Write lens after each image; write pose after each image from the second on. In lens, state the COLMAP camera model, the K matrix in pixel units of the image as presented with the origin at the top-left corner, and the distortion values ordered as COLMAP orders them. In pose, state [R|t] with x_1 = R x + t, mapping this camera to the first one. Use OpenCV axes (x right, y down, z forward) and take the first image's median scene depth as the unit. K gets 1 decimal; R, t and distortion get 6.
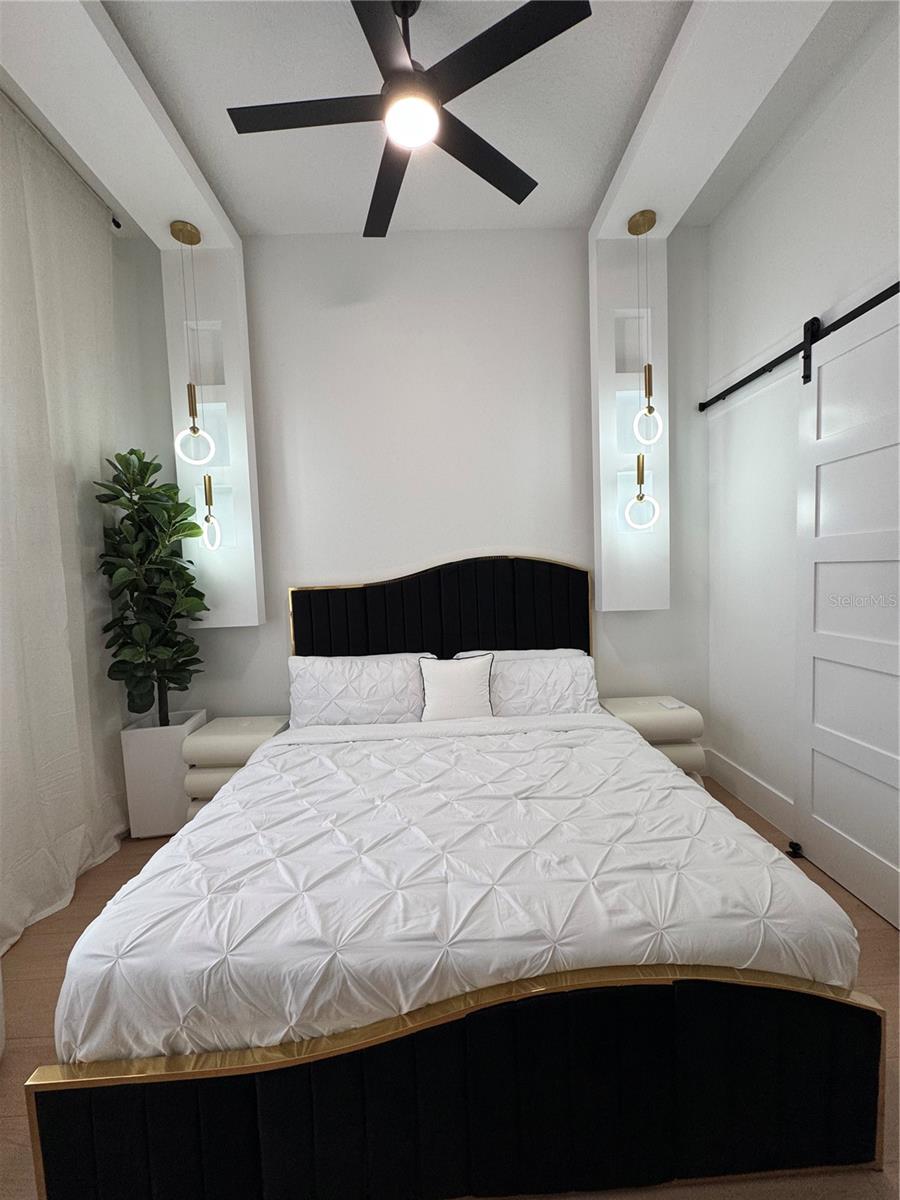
lens RADIAL K [[476.8, 0, 450.0], [0, 476.8, 600.0], [0, 0, 1]] dist [-0.001137, 0.000069]
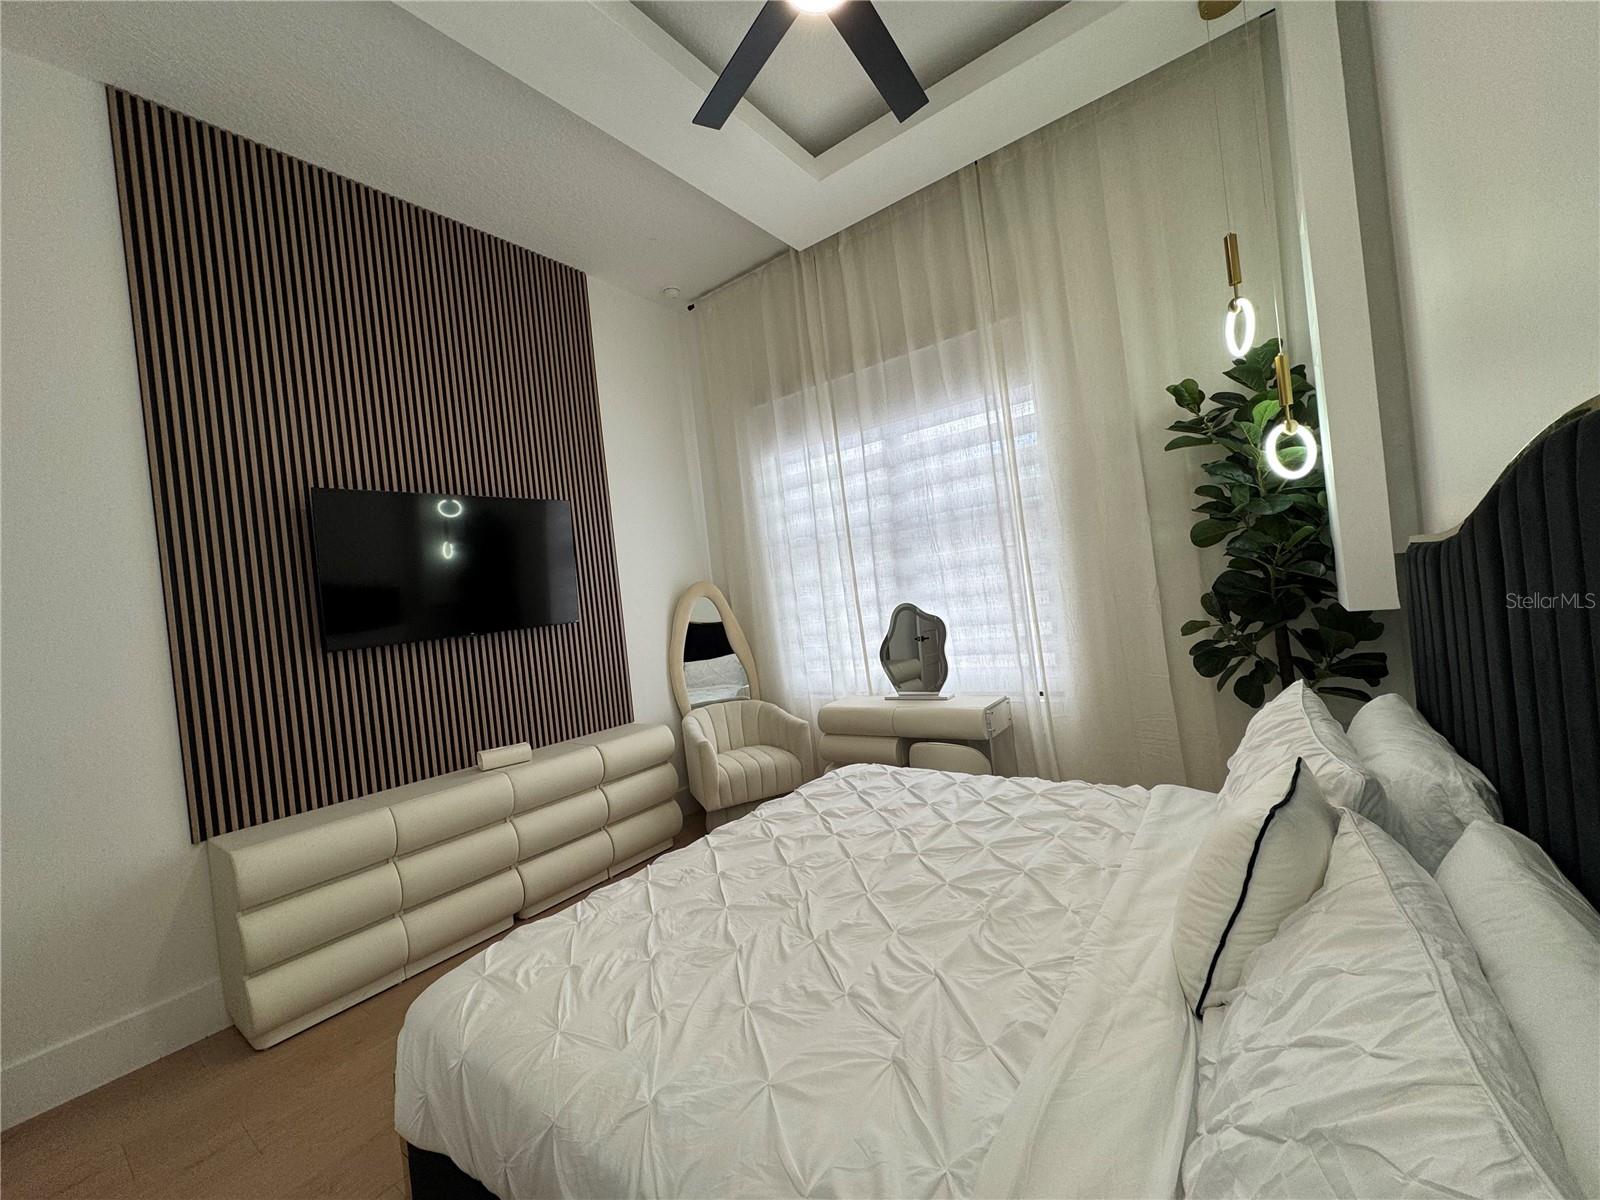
lens RADIAL K [[635.8, 0, 795.2], [0, 635.8, 598.0], [0, 0, 1]] dist [-0.001137, 0.000069]
pose [[-0.606080, 0.114504, -0.787119, 0.622961], [0.092827, 0.993004, 0.072979, -0.081142], [0.789969, -0.028835, -0.612469, 1.154398]]
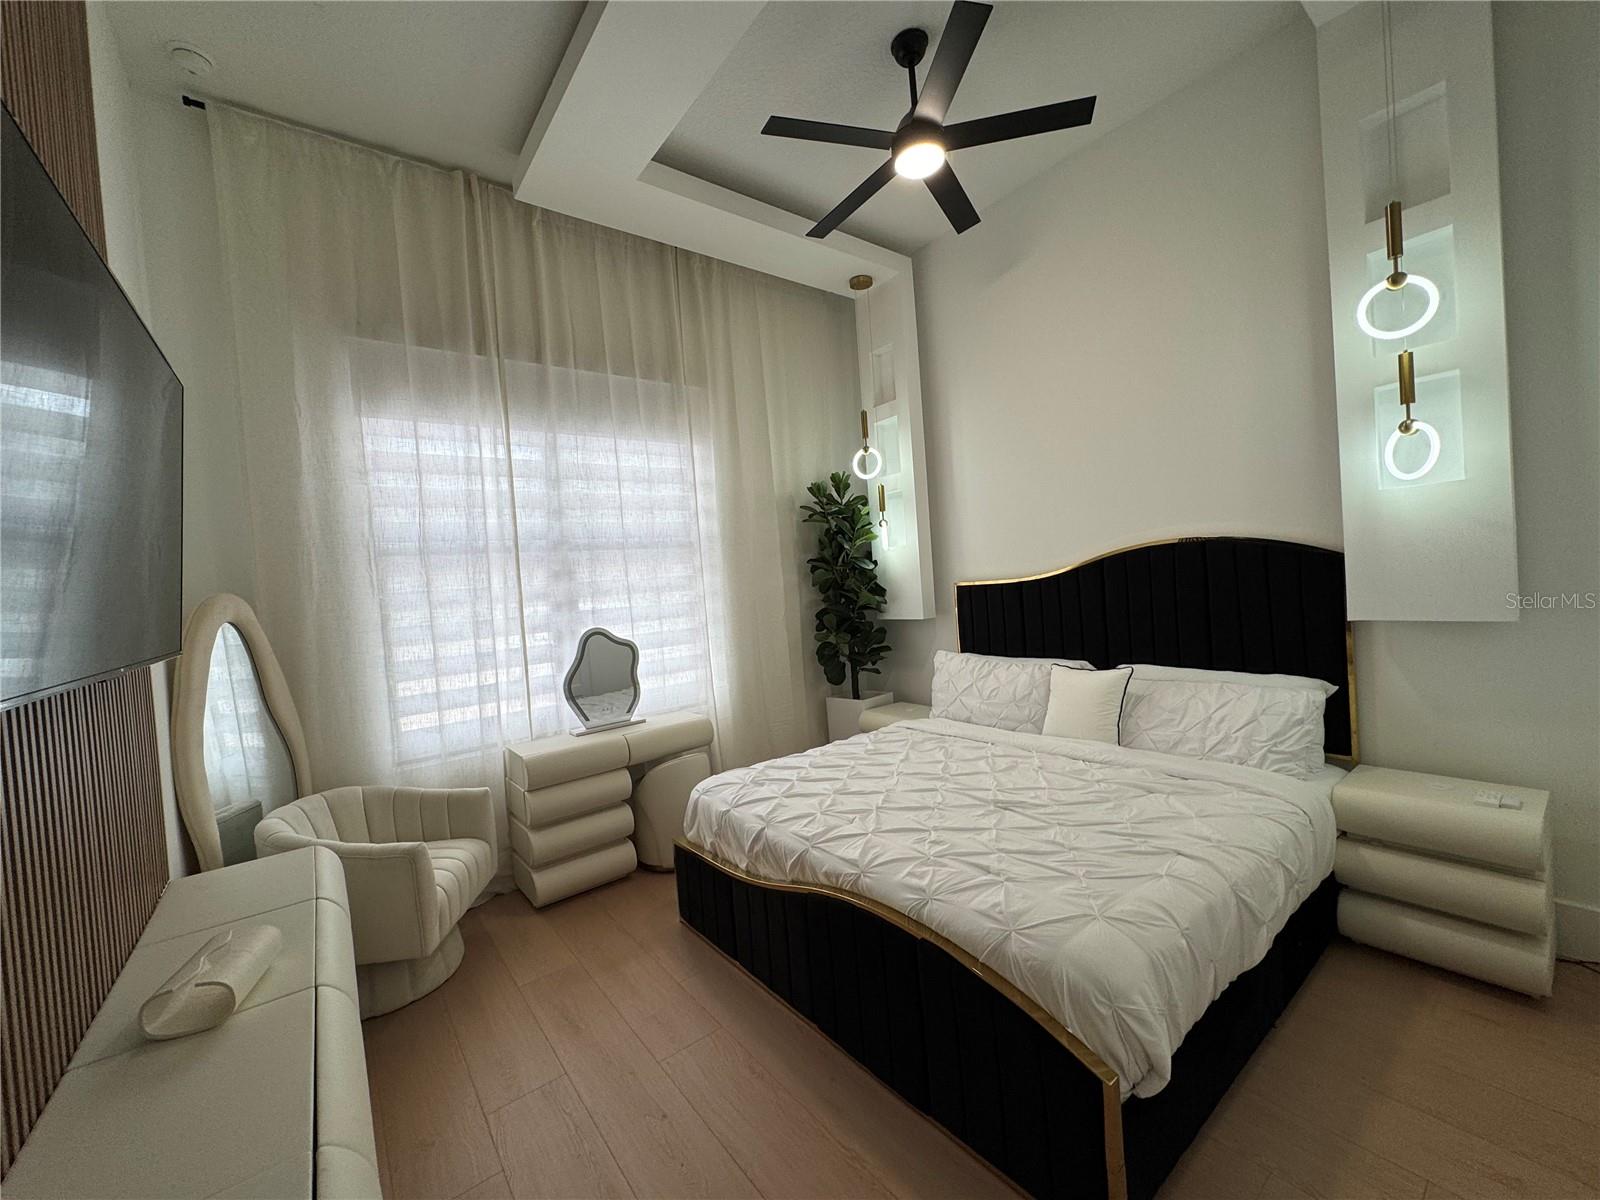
lens RADIAL K [[635.8, 0, 795.2], [0, 635.8, 598.0], [0, 0, 1]] dist [-0.001137, 0.000069]
pose [[0.586399, 0.015548, -0.809873, 0.685014], [0.001074, 0.999800, 0.019972, -0.025984], [0.810022, -0.012581, 0.586265, -0.065858]]
